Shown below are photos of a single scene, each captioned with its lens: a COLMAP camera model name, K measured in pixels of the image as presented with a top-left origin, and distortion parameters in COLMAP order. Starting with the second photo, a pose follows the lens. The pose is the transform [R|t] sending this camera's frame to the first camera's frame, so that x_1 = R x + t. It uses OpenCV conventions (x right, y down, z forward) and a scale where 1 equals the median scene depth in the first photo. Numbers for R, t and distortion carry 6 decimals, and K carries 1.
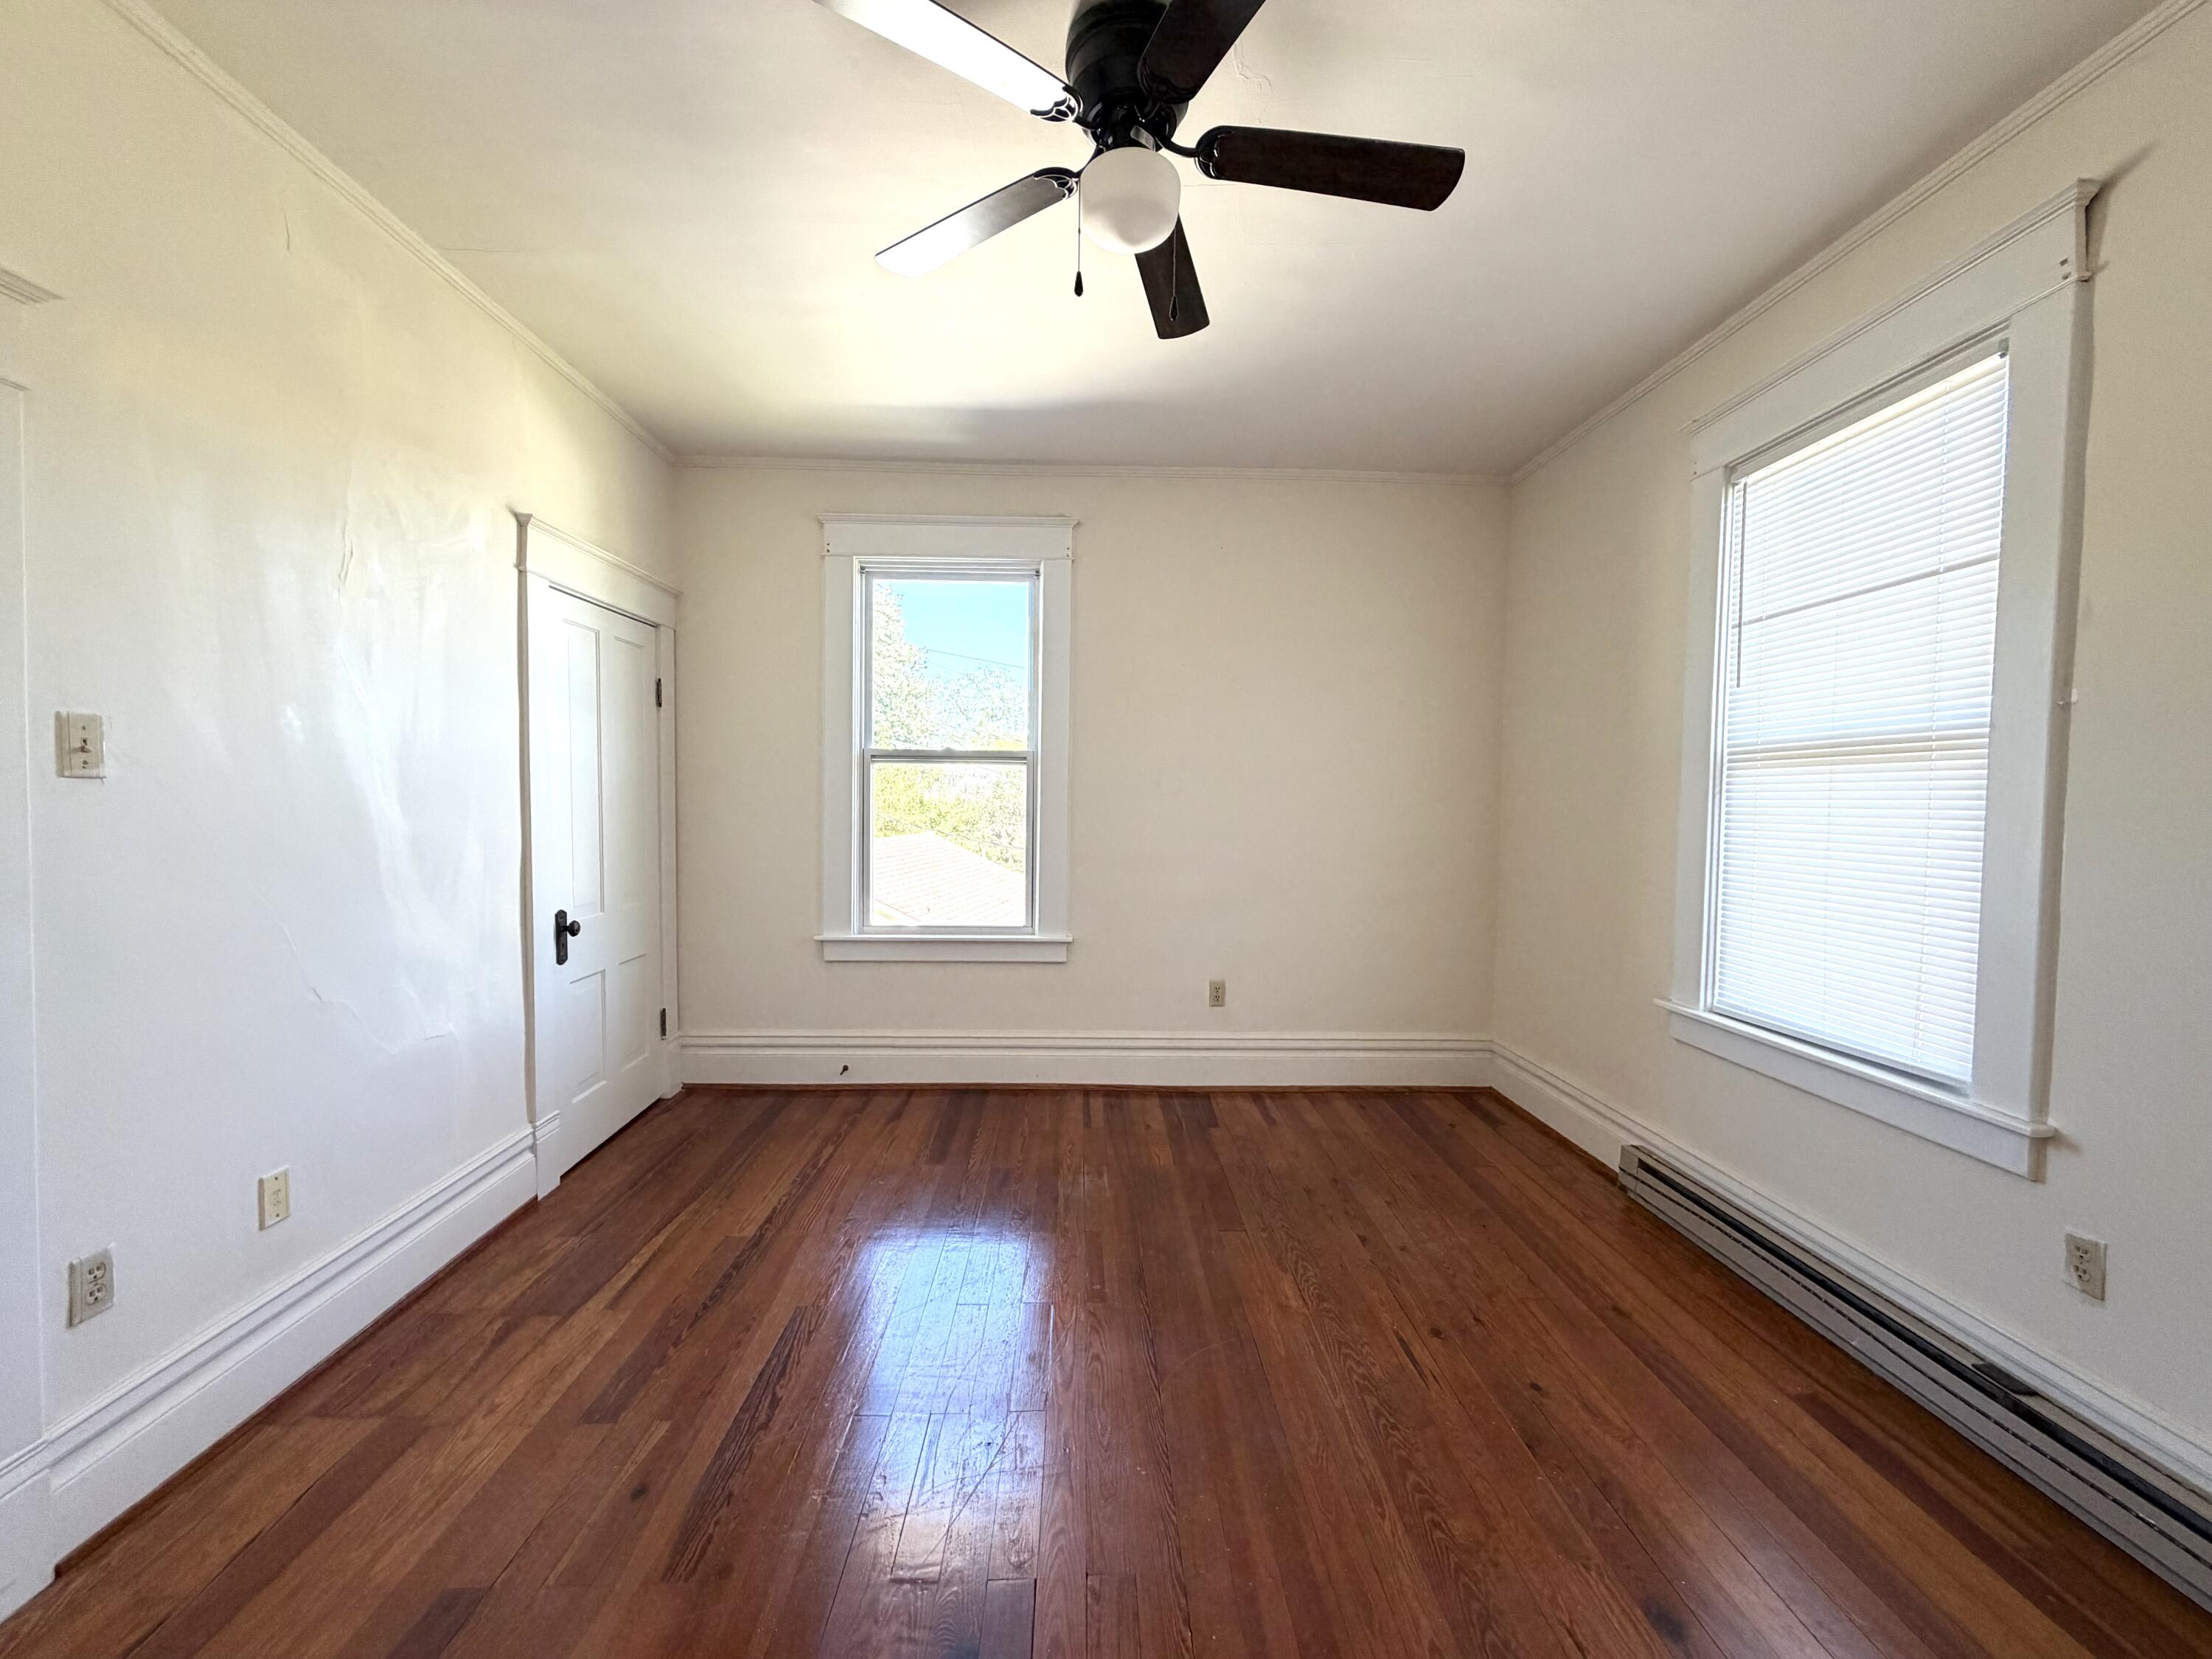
lens RADIAL K [[881.5, 0, 1103.4], [0, 881.5, 829.3], [0, 0, 1]] dist [-0.001251, 0.000165]
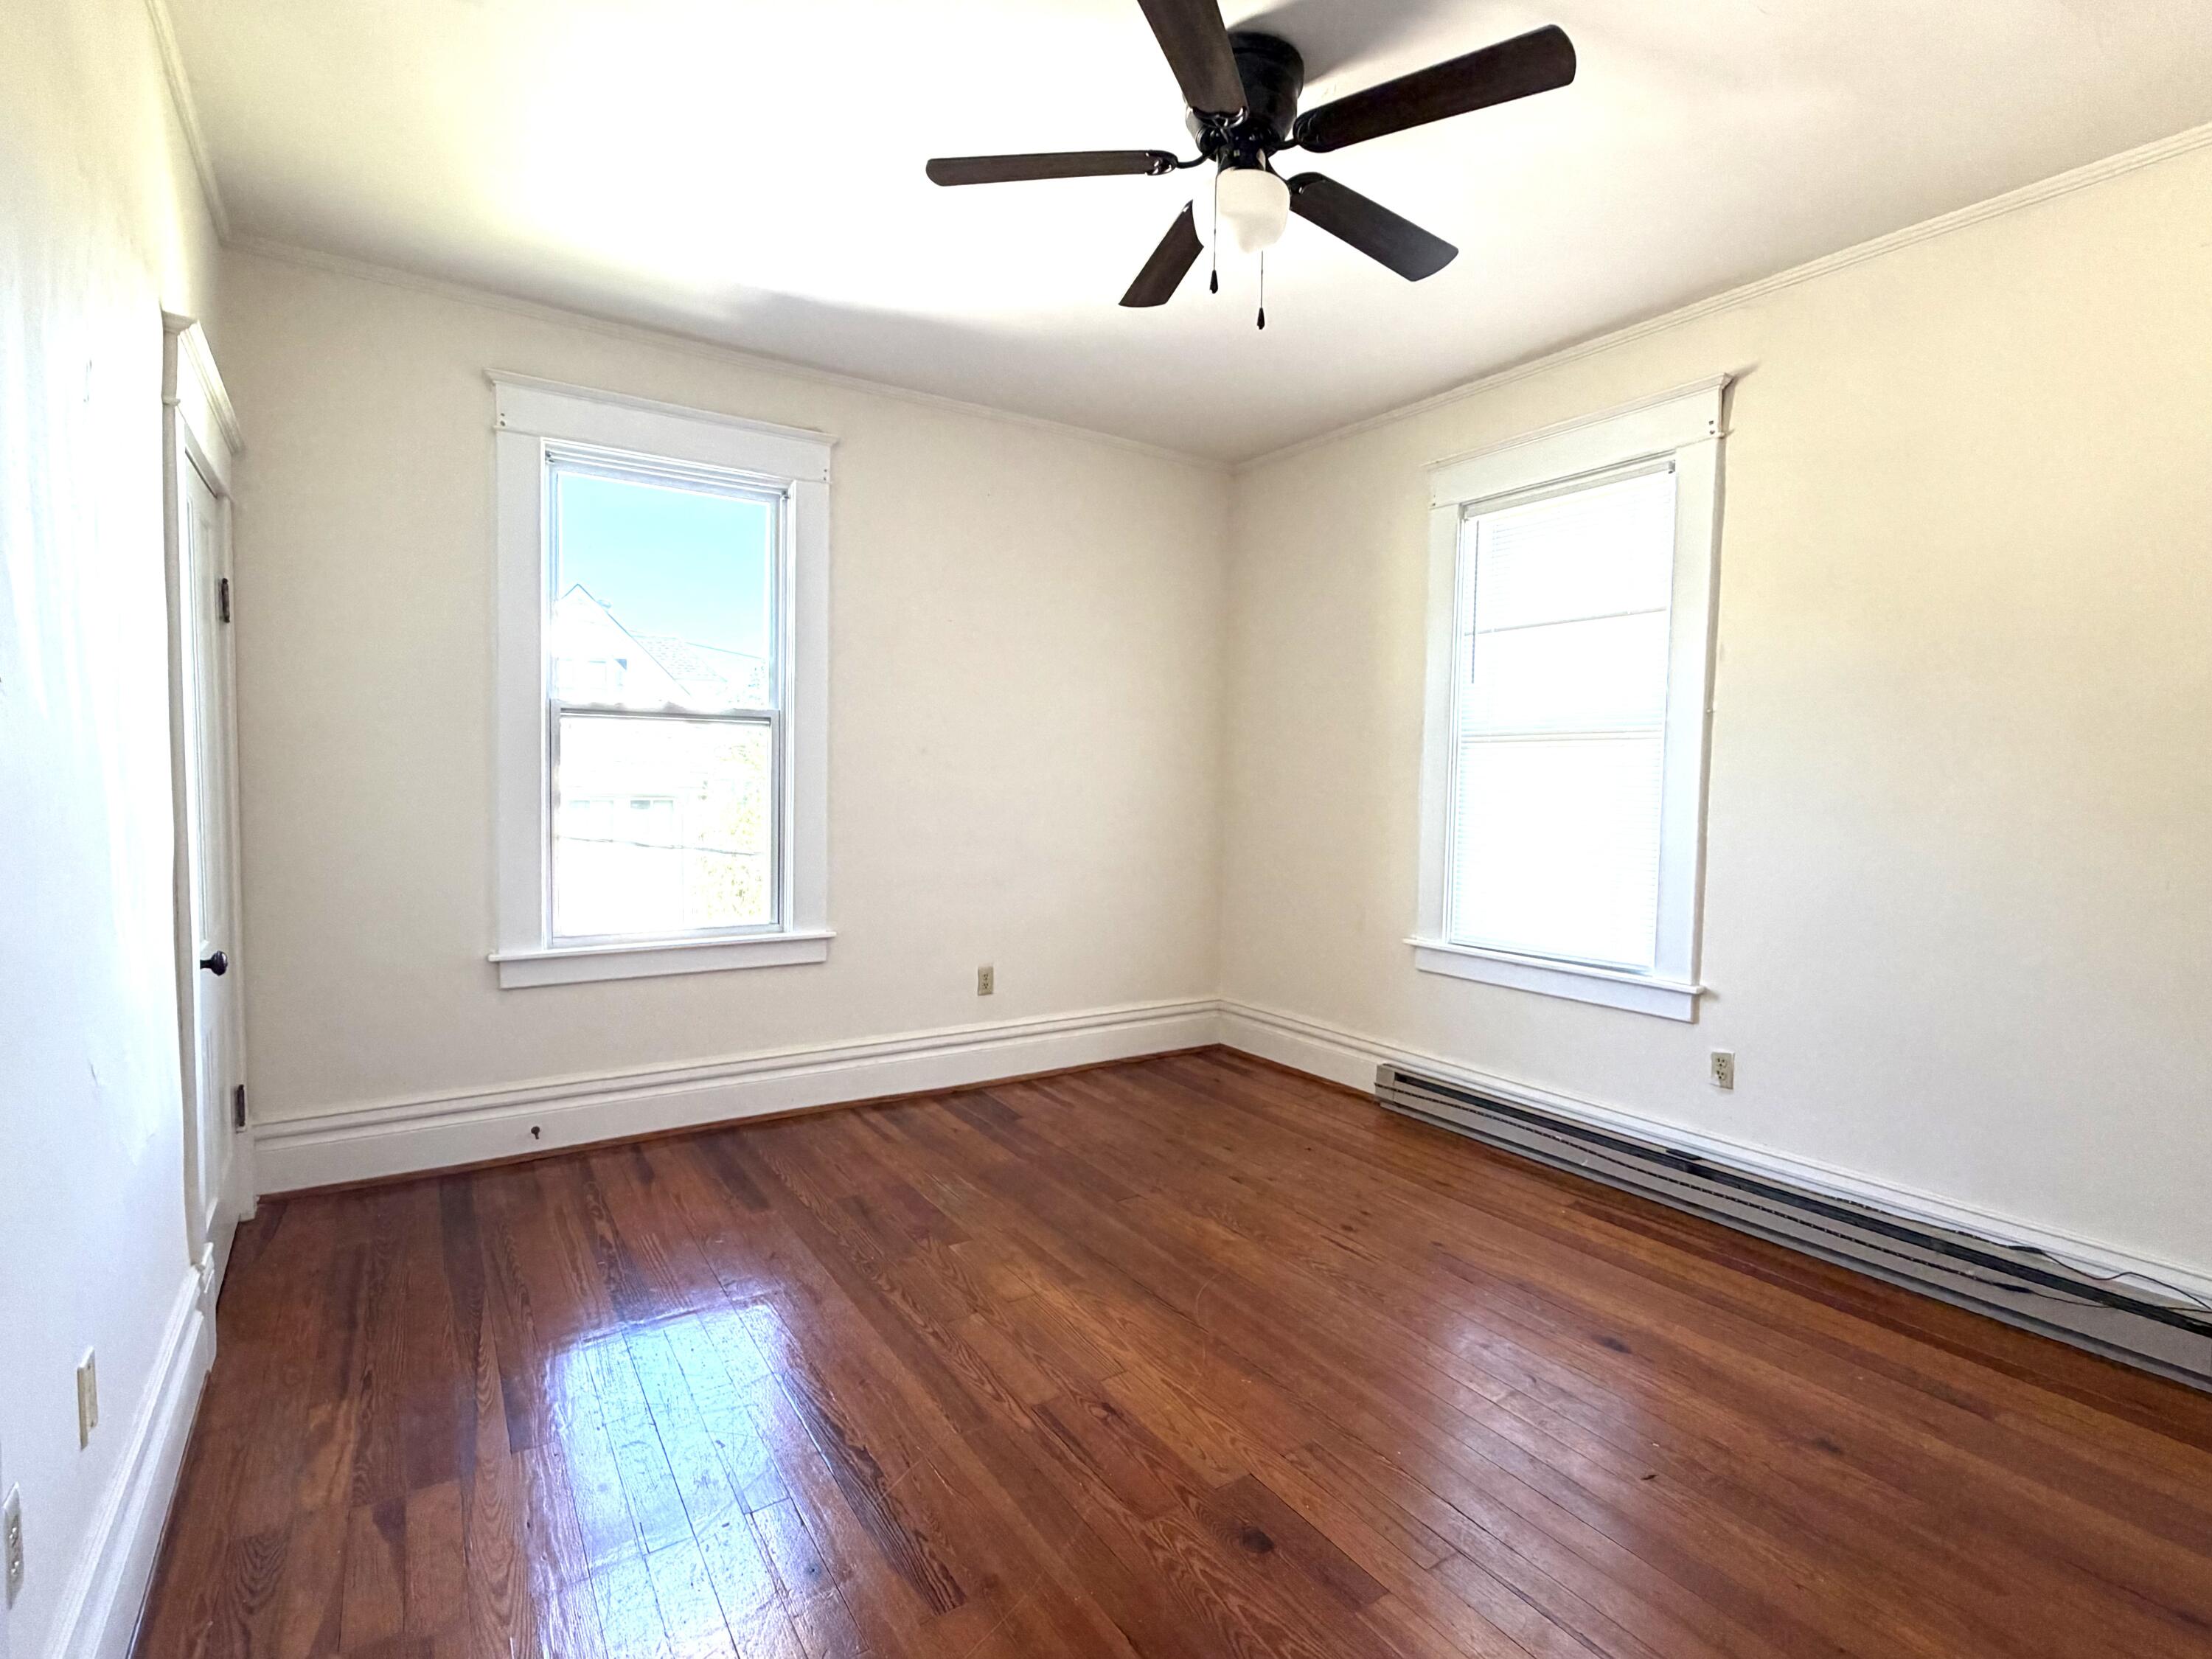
lens RADIAL K [[1066.4, 0, 1108.6], [0, 1066.4, 833.8], [0, 0, 1]] dist [0.000007, -0.000467]
pose [[0.847045, -0.025966, 0.530886, -0.403713], [0.012303, 0.999496, 0.029257, 0.001510], [-0.531378, -0.018251, 0.846938, -0.013217]]
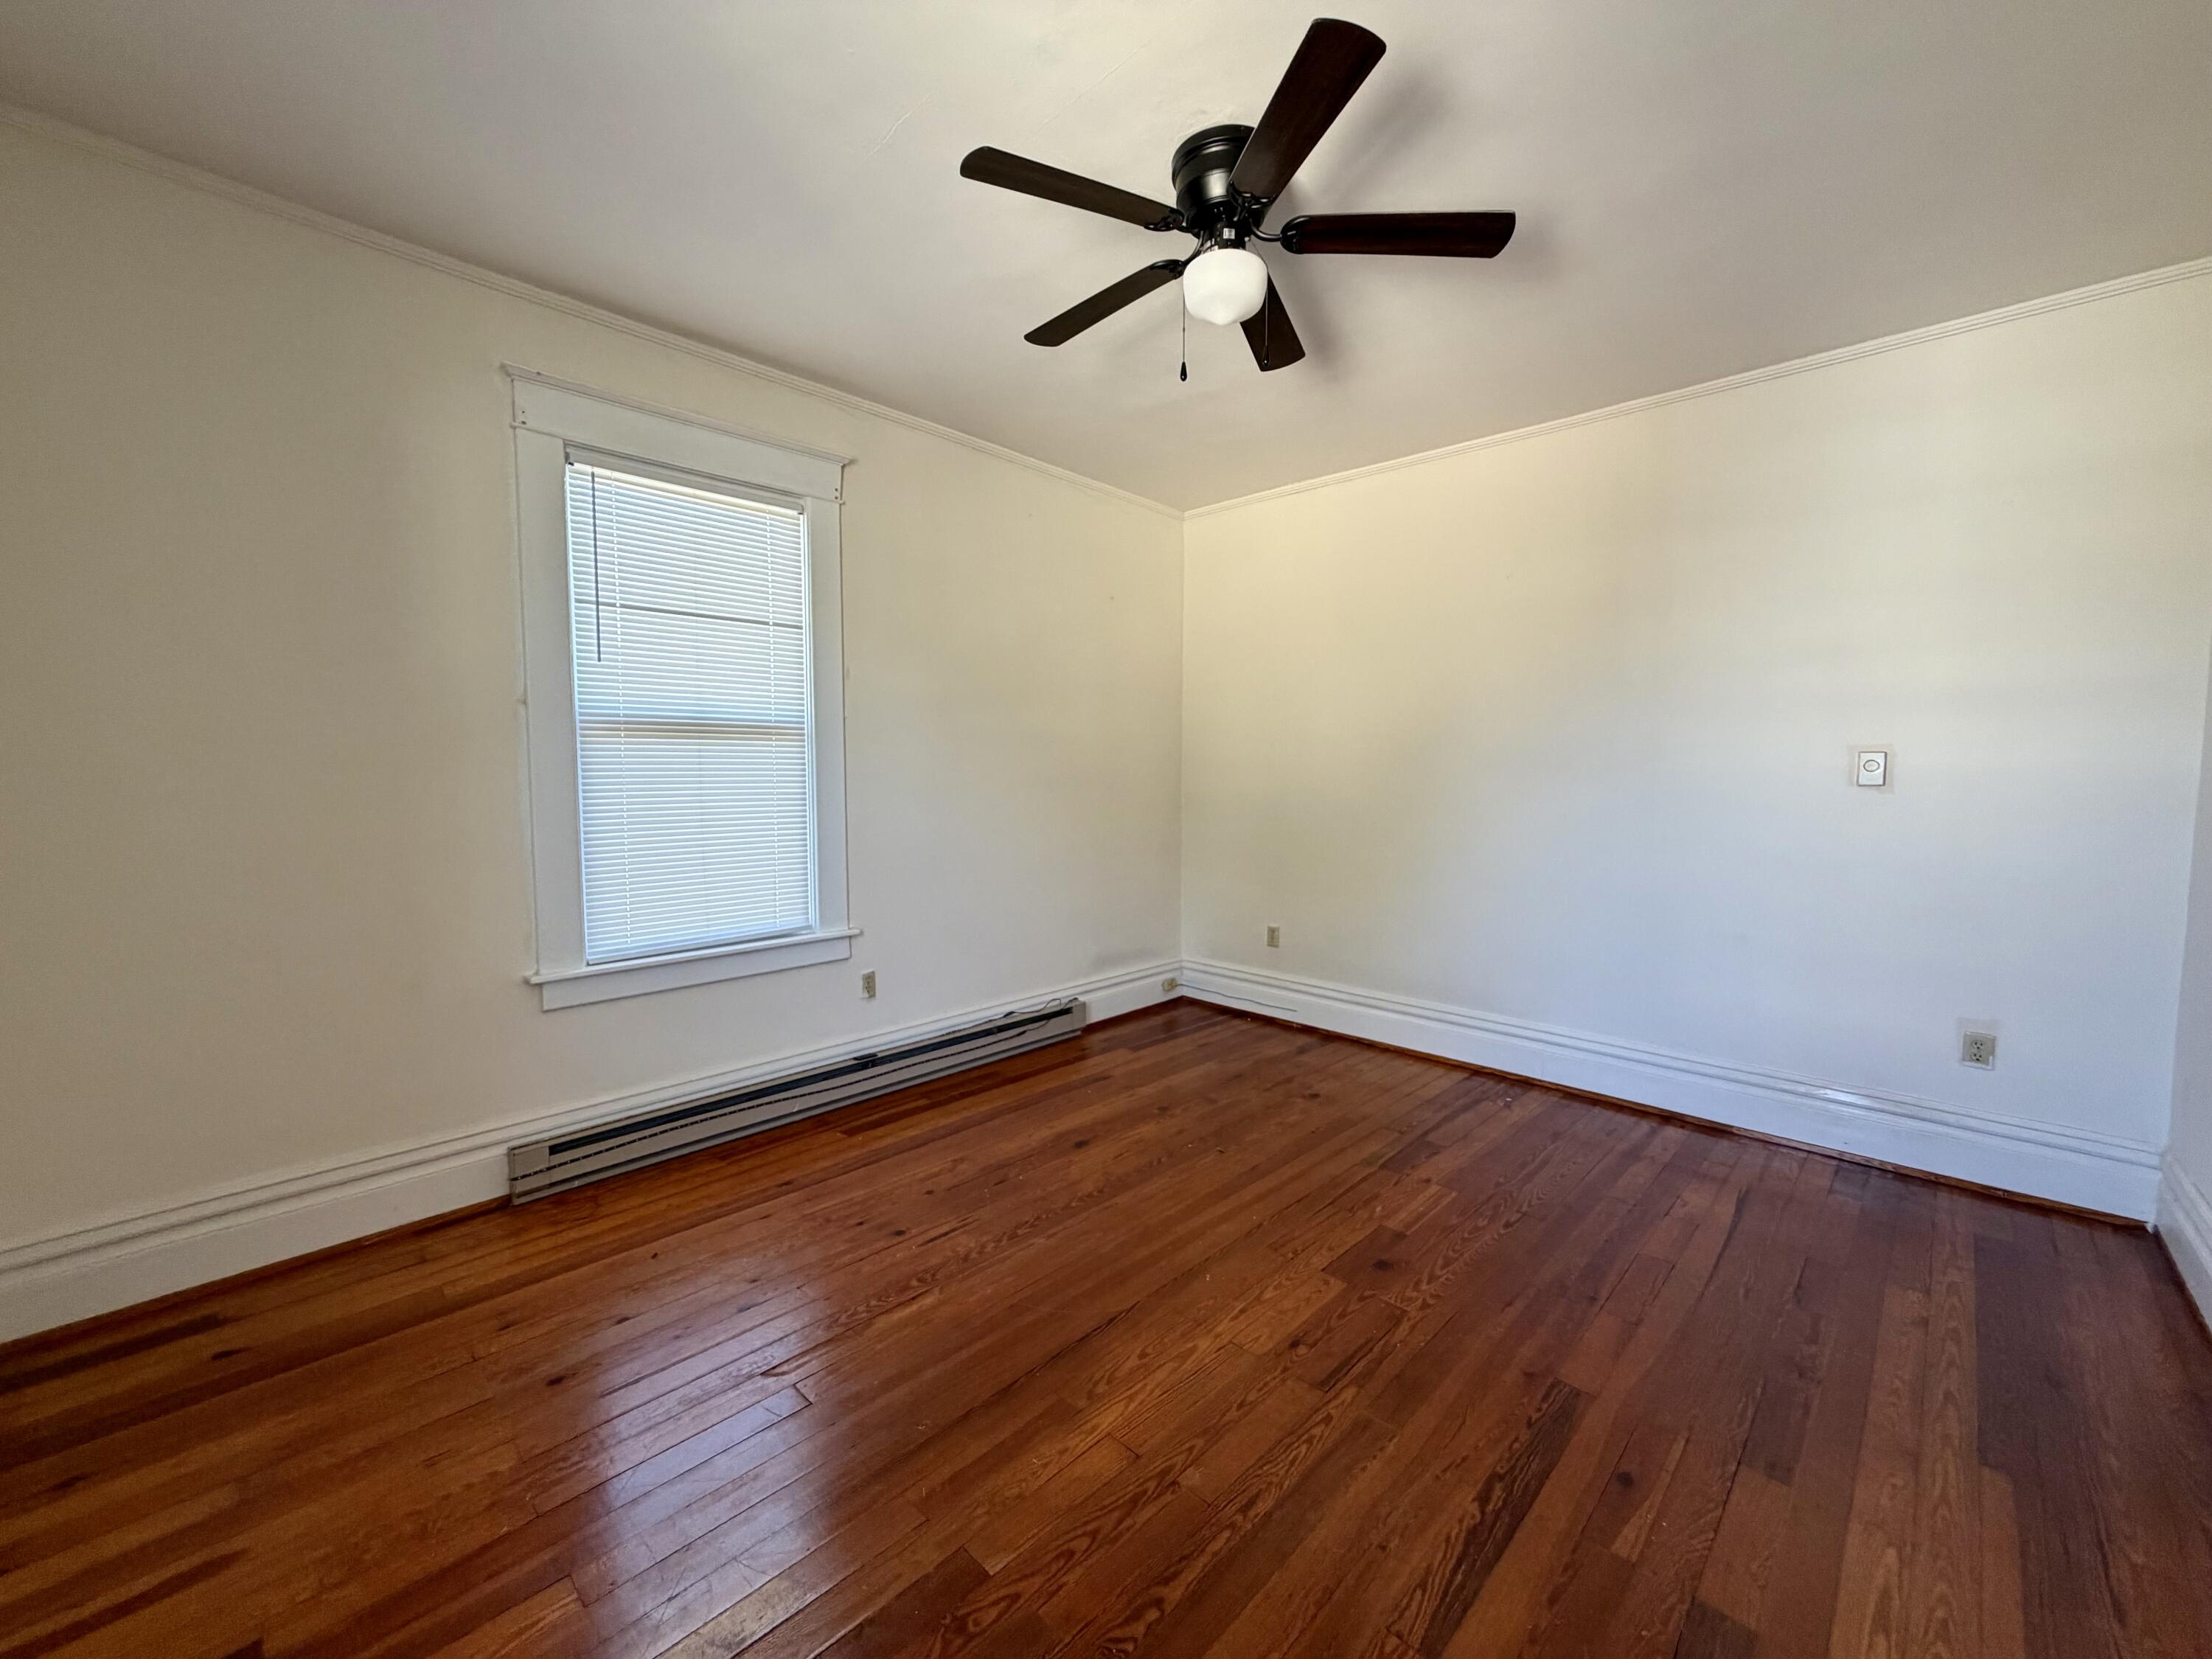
lens RADIAL K [[885.1, 0, 1104.2], [0, 885.1, 824.6], [0, 0, 1]] dist [-0.001317, 0.000039]
pose [[-0.702410, -0.056013, 0.709565, -0.384039], [0.016283, 0.995373, 0.094693, -0.040588], [-0.711586, 0.078067, -0.698248, 1.012275]]
